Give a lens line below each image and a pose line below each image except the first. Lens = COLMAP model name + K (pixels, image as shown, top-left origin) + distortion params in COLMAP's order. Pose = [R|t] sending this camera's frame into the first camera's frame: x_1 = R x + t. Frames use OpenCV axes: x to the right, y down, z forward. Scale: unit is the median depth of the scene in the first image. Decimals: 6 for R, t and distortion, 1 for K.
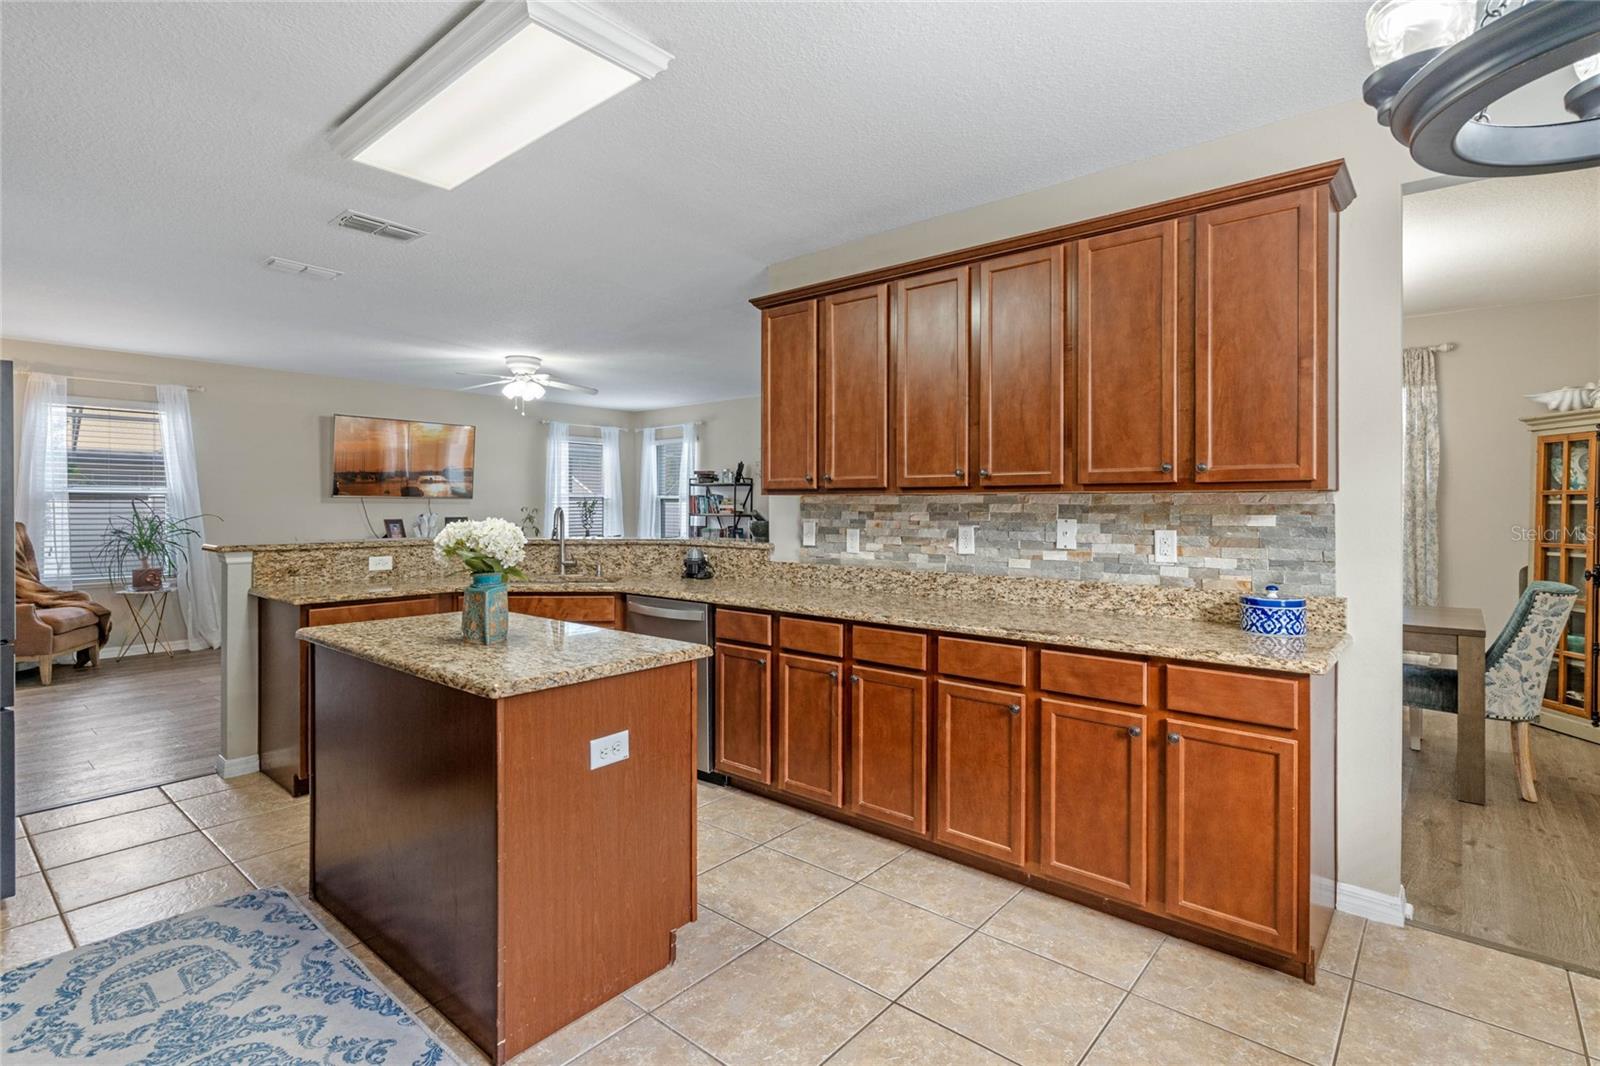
lens RADIAL K [[779.1, 0, 798.8], [0, 779.1, 504.8], [0, 0, 1]] dist [0.000203, 0.000809]
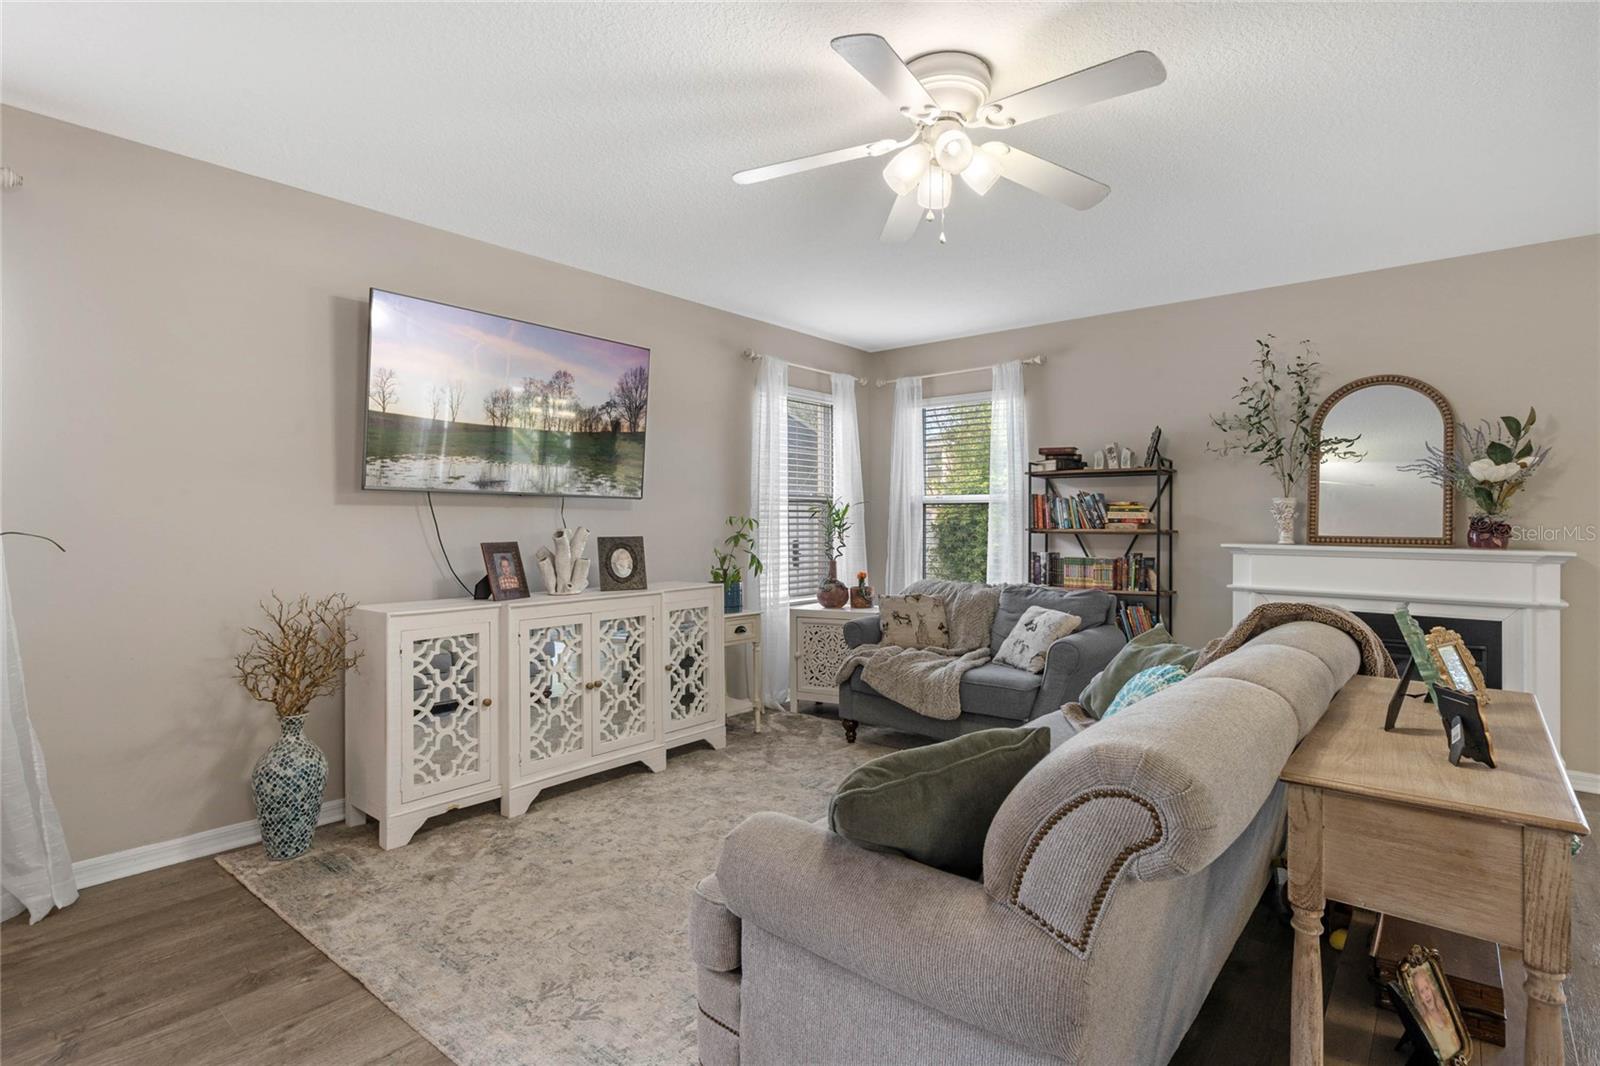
lens RADIAL K [[785.9, 0, 803.3], [0, 785.9, 517.0], [0, 0, 1]] dist [0.002894, 0.000898]
pose [[0.999905, 0.000473, 0.013780, -0.791492], [-0.000423, 0.999993, -0.003599, 0.012904], [-0.013782, 0.003592, 0.999899, 1.239491]]
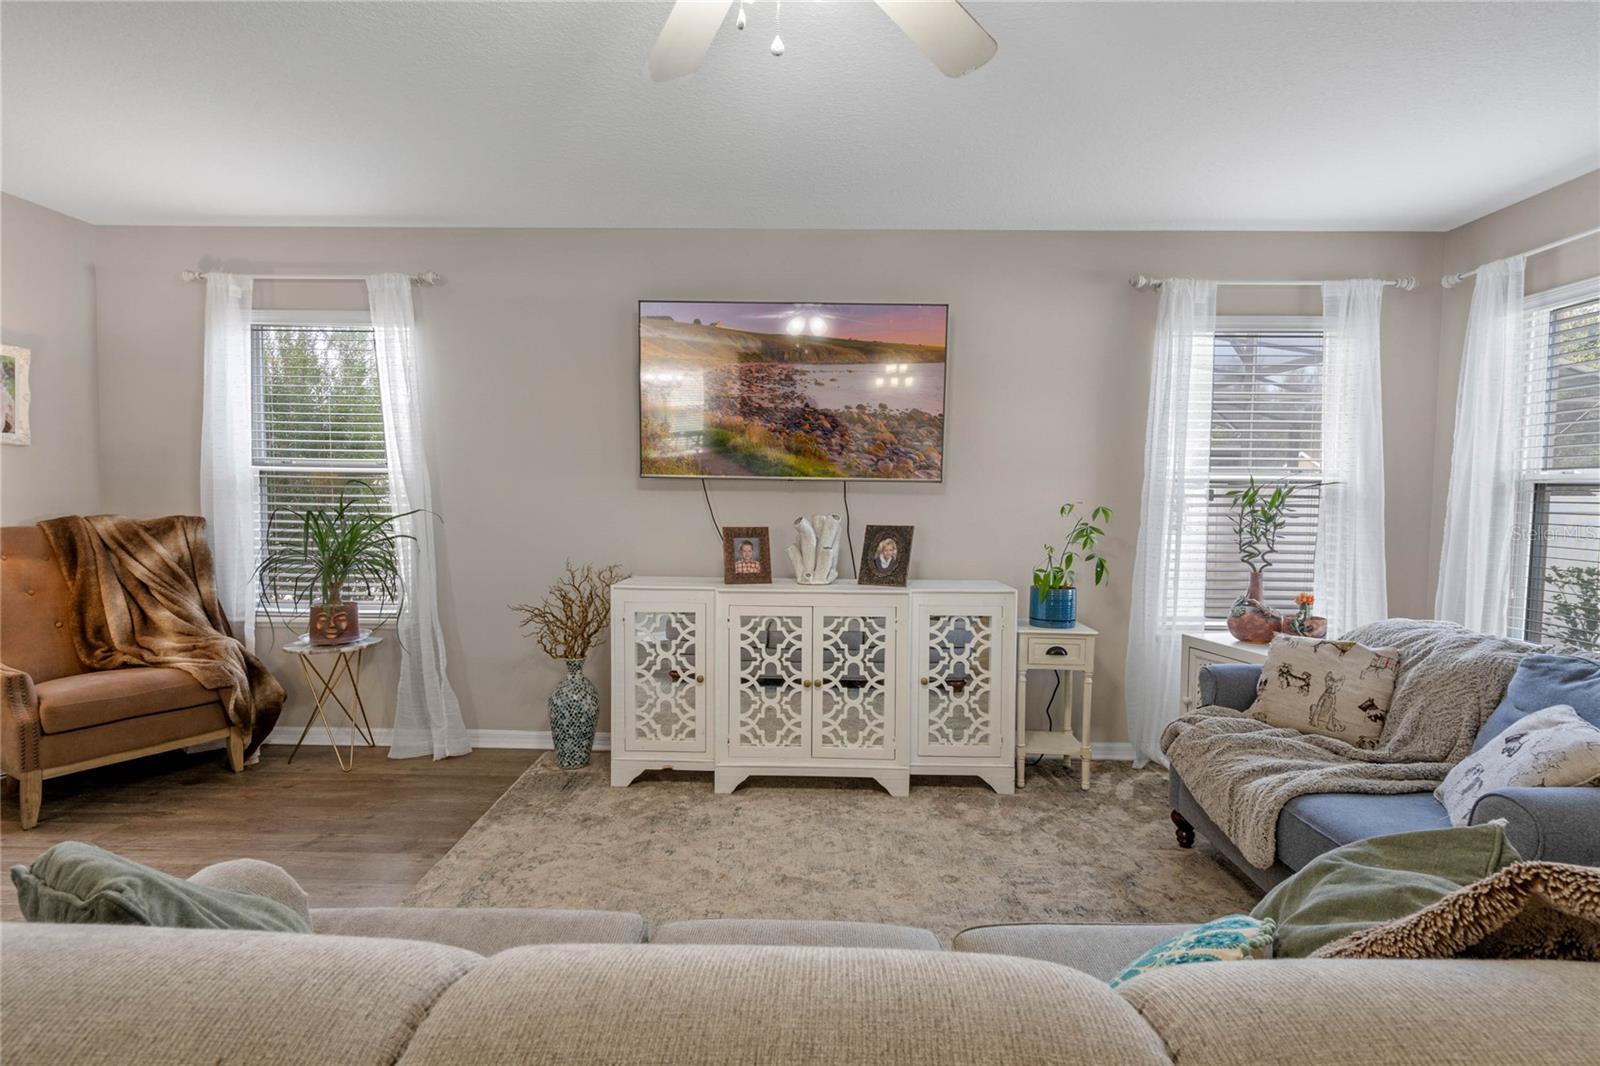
lens RADIAL K [[766.4, 0, 800.0], [0, 766.4, 533.0], [0, 0, 1]] dist [0.000961, 0.000708]
pose [[0.635583, 0.046417, -0.770636, -0.362948], [-0.008975, 0.998568, 0.052743, -0.003714], [0.771980, -0.026607, 0.635090, 1.650774]]
